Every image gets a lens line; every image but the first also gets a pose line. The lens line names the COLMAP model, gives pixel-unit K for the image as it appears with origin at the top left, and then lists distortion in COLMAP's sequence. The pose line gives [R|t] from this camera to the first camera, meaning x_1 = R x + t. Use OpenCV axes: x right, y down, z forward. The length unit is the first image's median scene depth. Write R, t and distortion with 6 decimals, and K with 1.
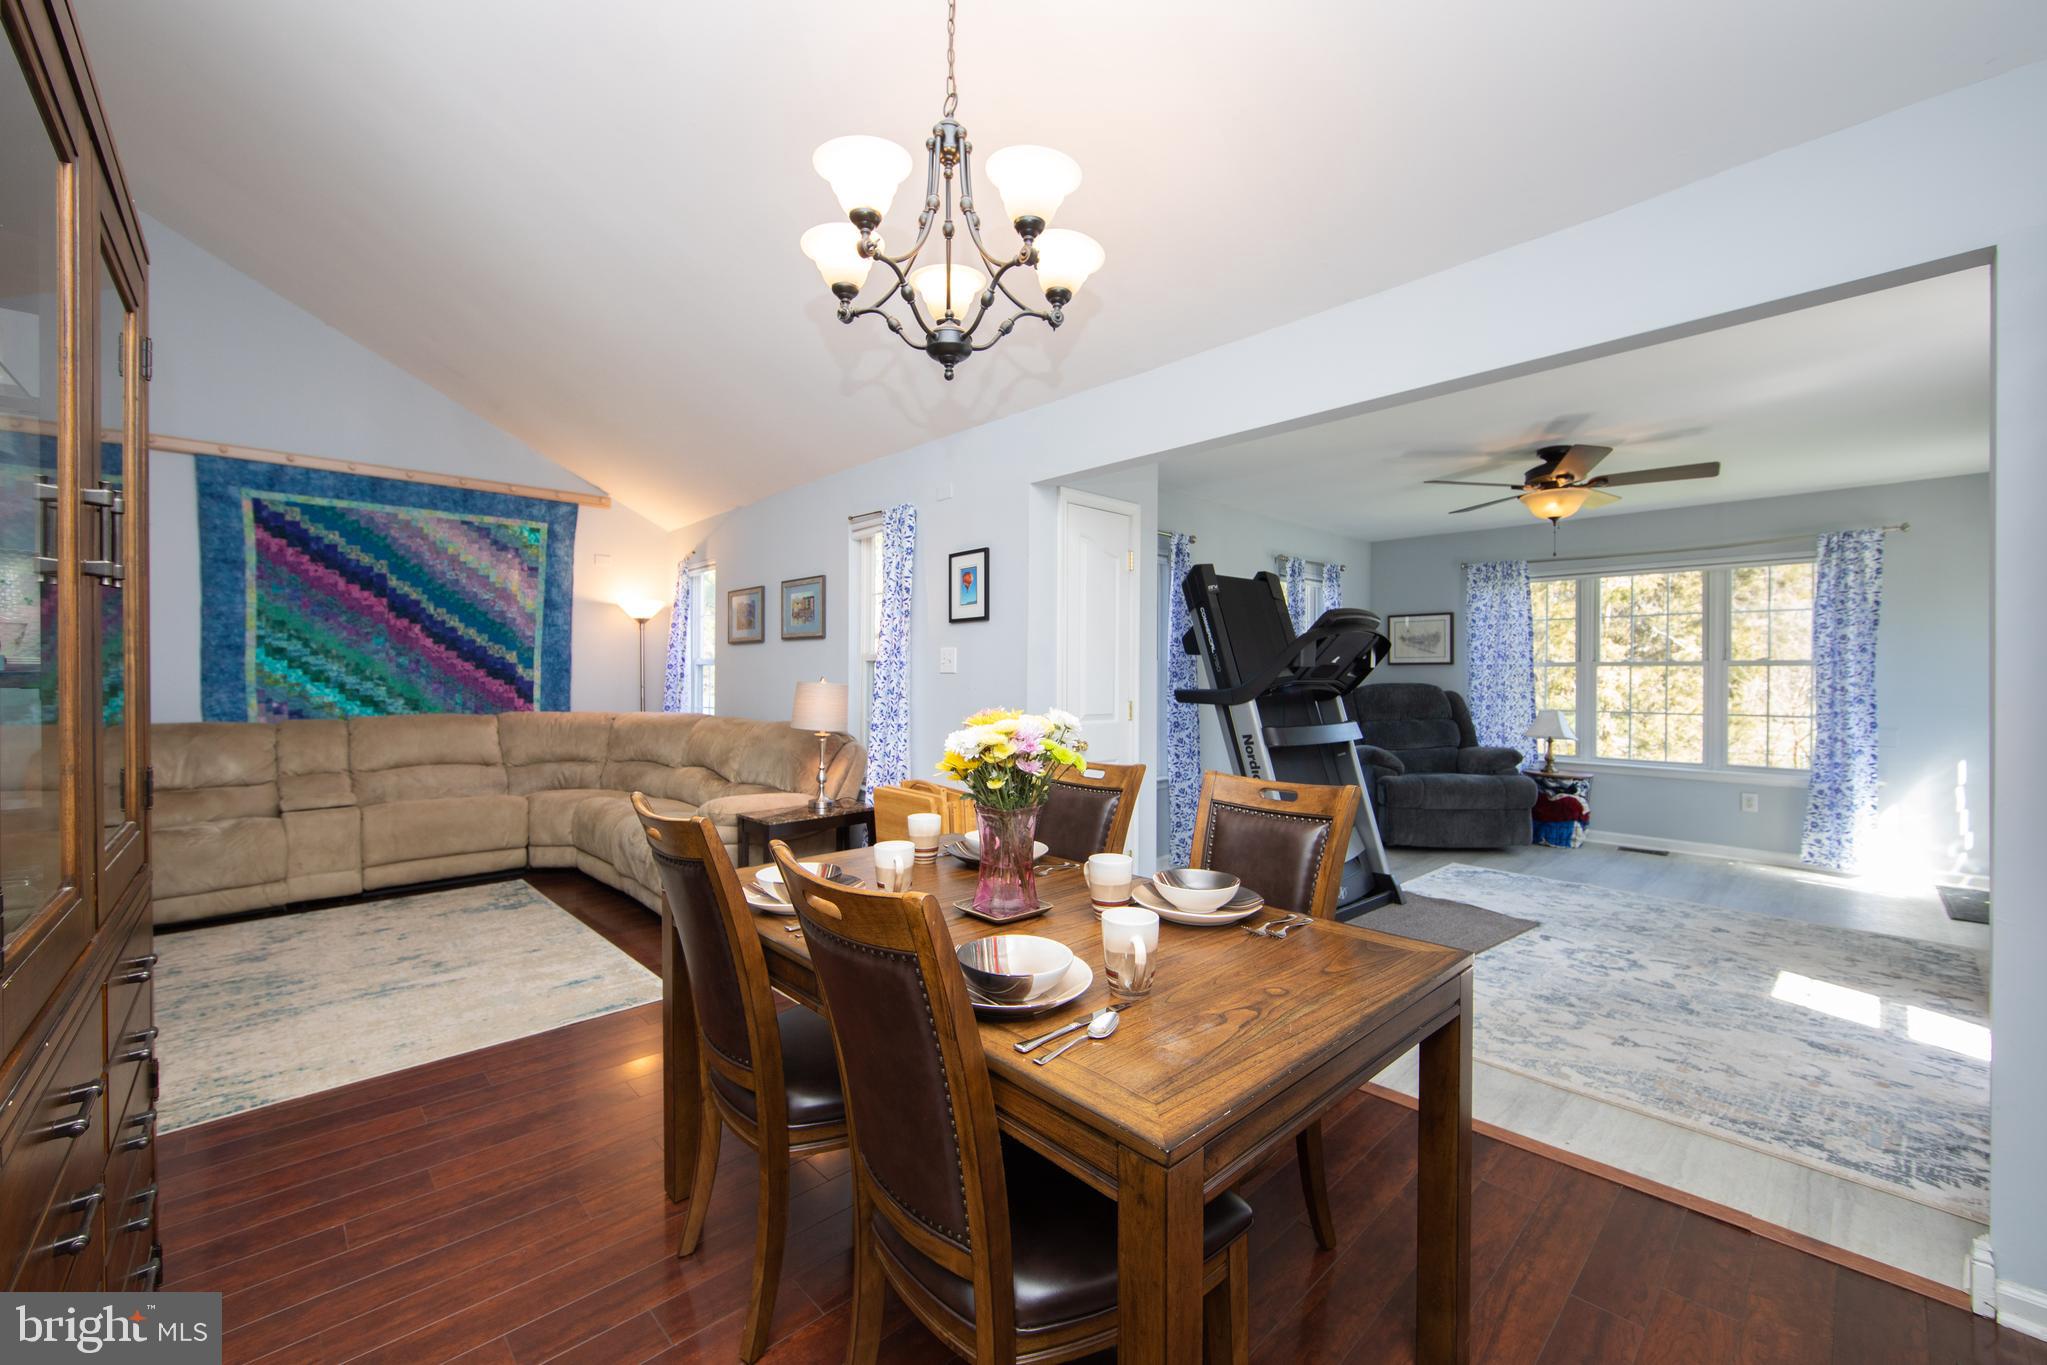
lens RADIAL K [[803.7, 0, 1007.0], [0, 803.7, 677.0], [0, 0, 1]] dist [-0.008160, 0.002018]
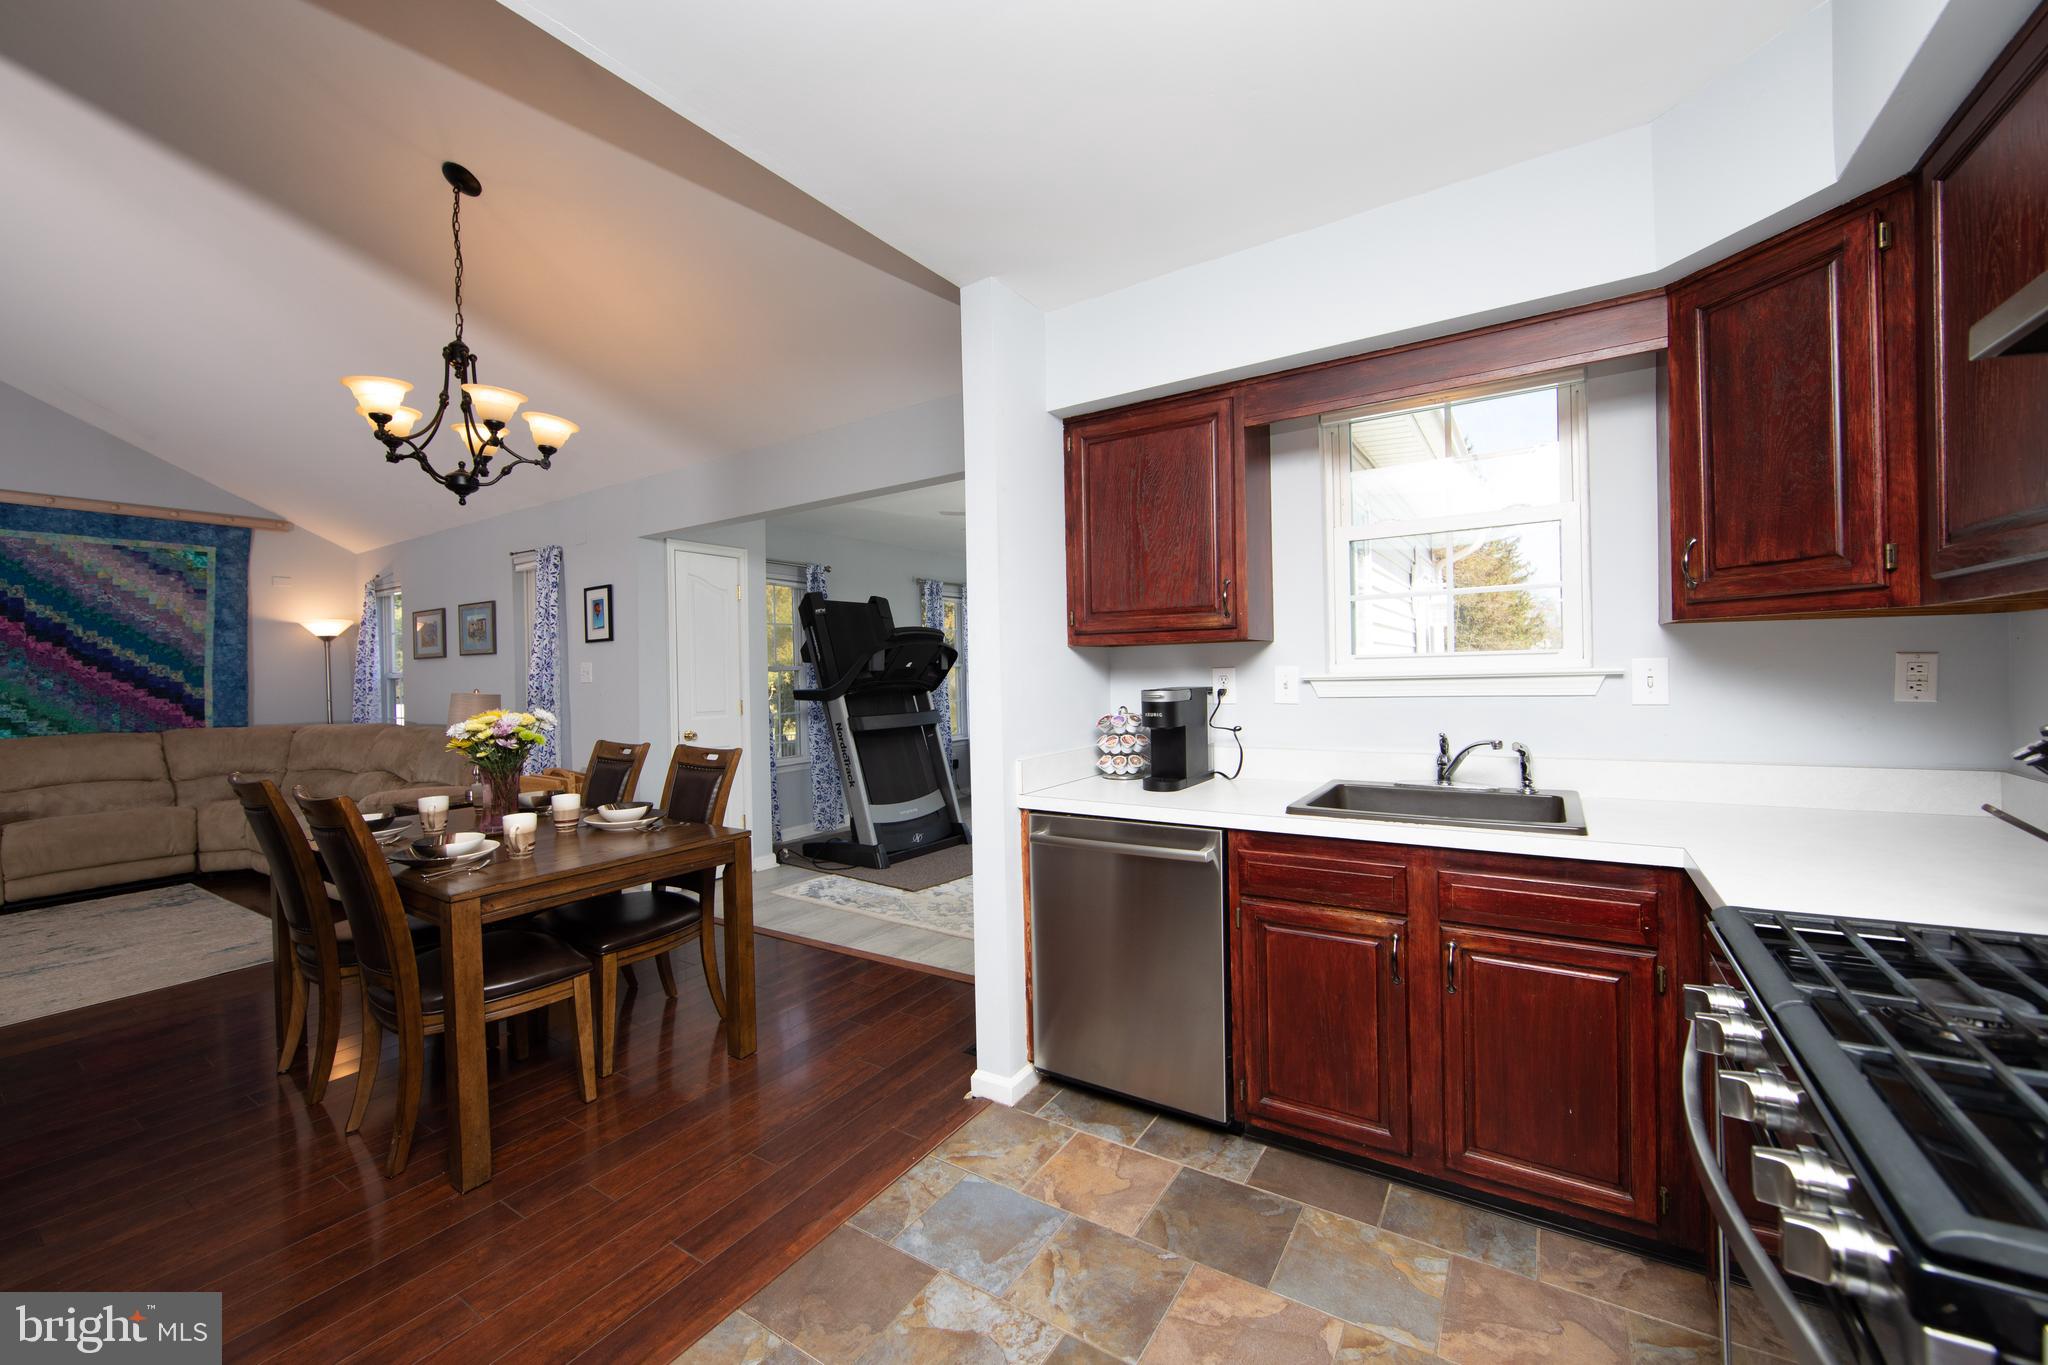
lens RADIAL K [[804.1, 0, 1009.8], [0, 804.1, 677.8], [0, 0, 1]] dist [-0.008160, 0.002018]
pose [[0.973048, -0.025672, 0.229168, 0.225579], [0.025045, 0.999670, 0.005642, -0.002631], [-0.229237, 0.000250, 0.973371, -0.295121]]
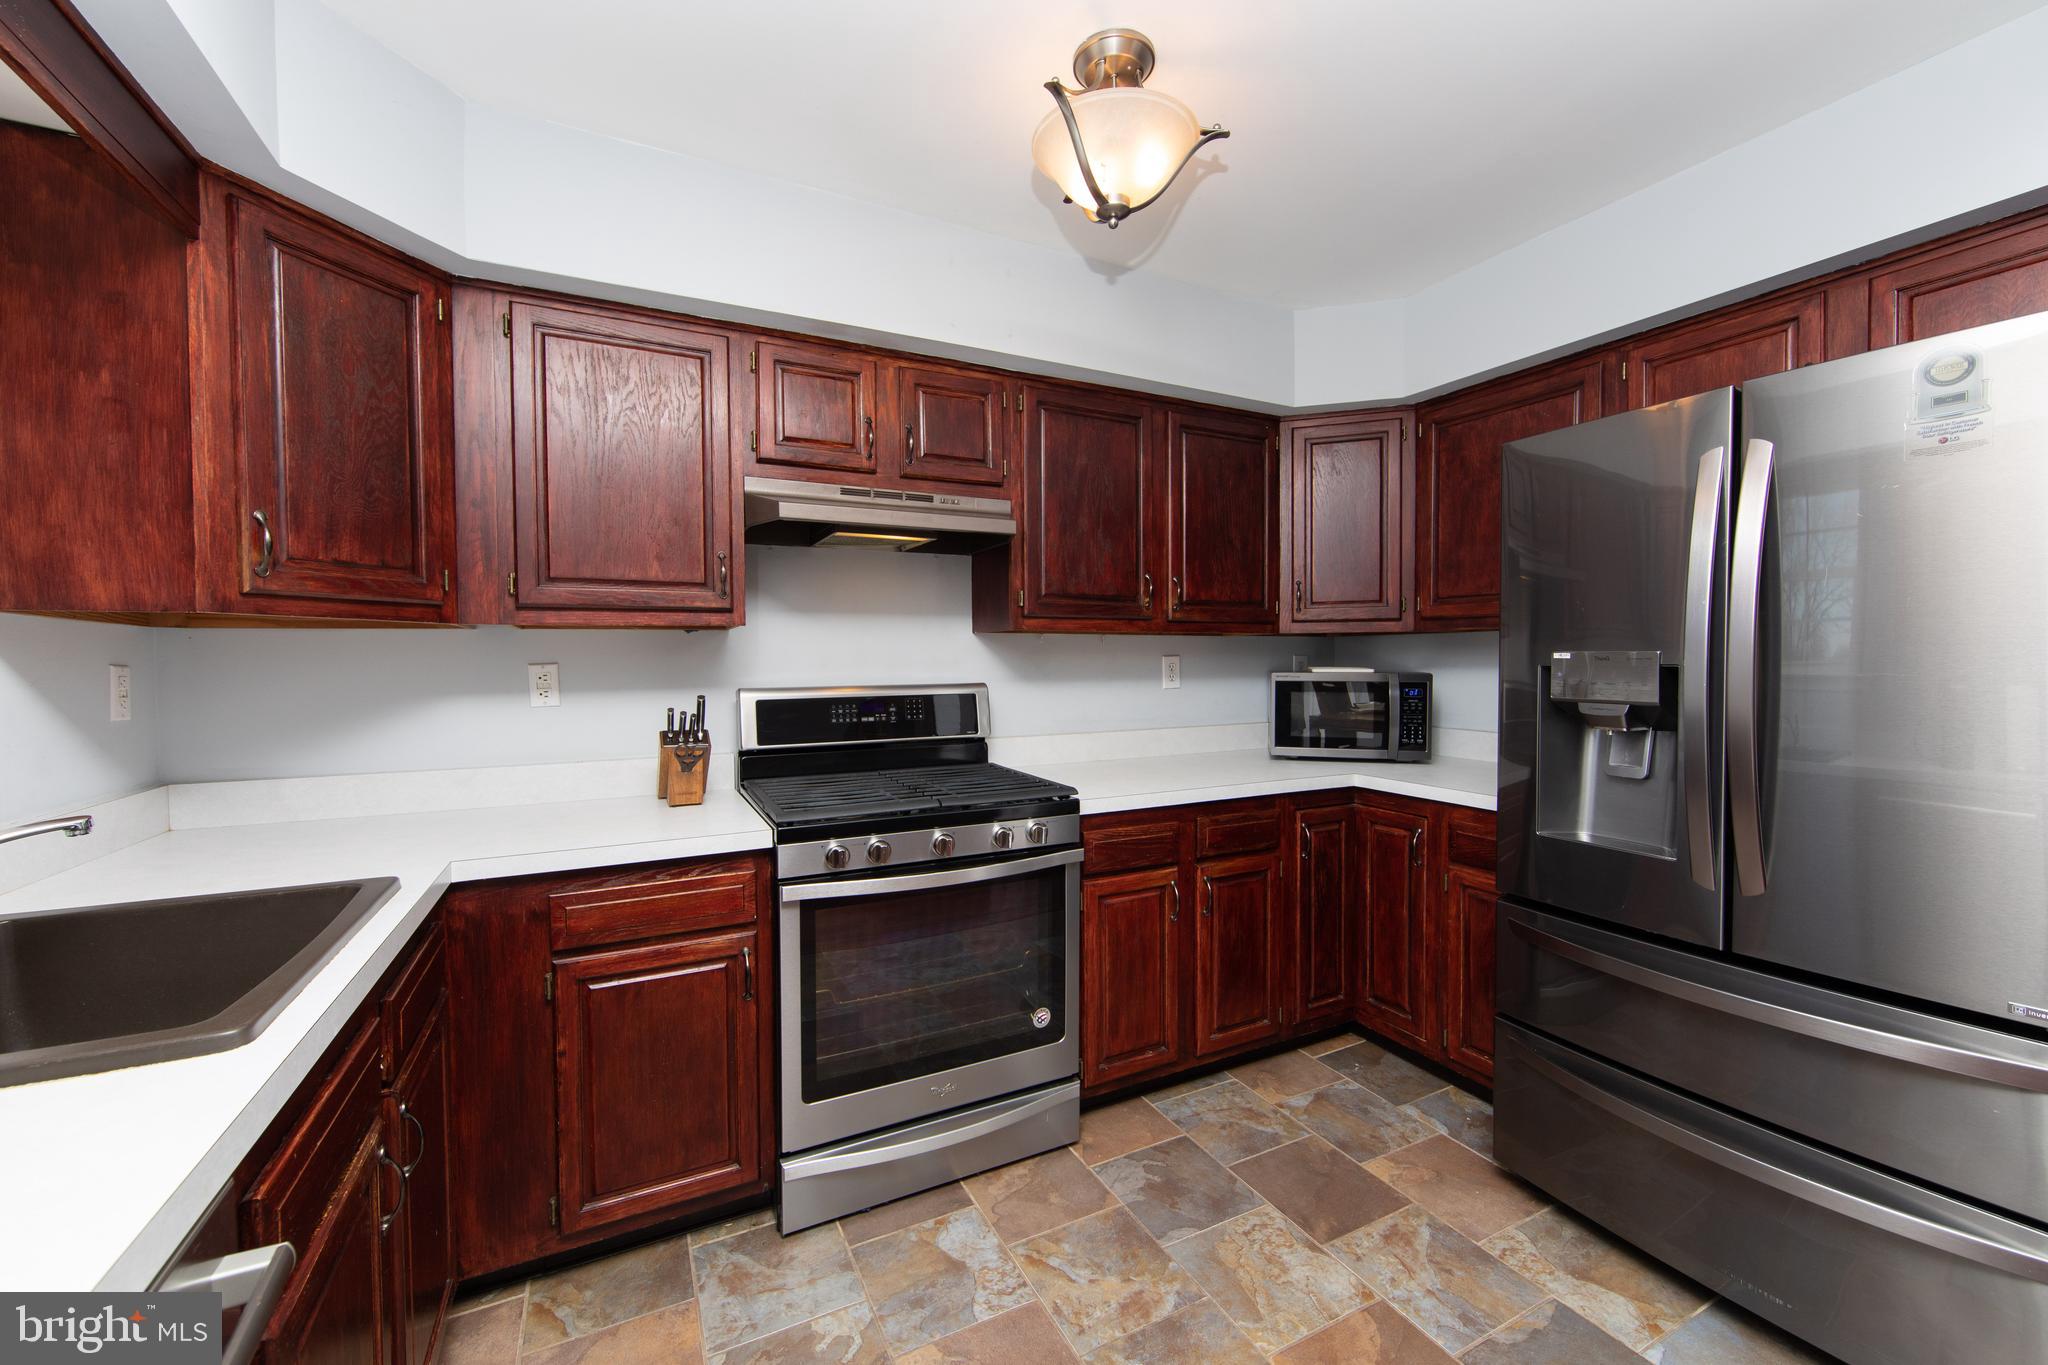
lens RADIAL K [[804.1, 0, 1010.5], [0, 804.1, 675.6], [0, 0, 1]] dist [-0.008160, 0.002018]
pose [[-0.957451, 0.005381, 0.288544, 0.269449], [0.011788, 0.999721, 0.020469, -0.000145], [-0.288354, 0.023000, -0.957248, 0.174568]]
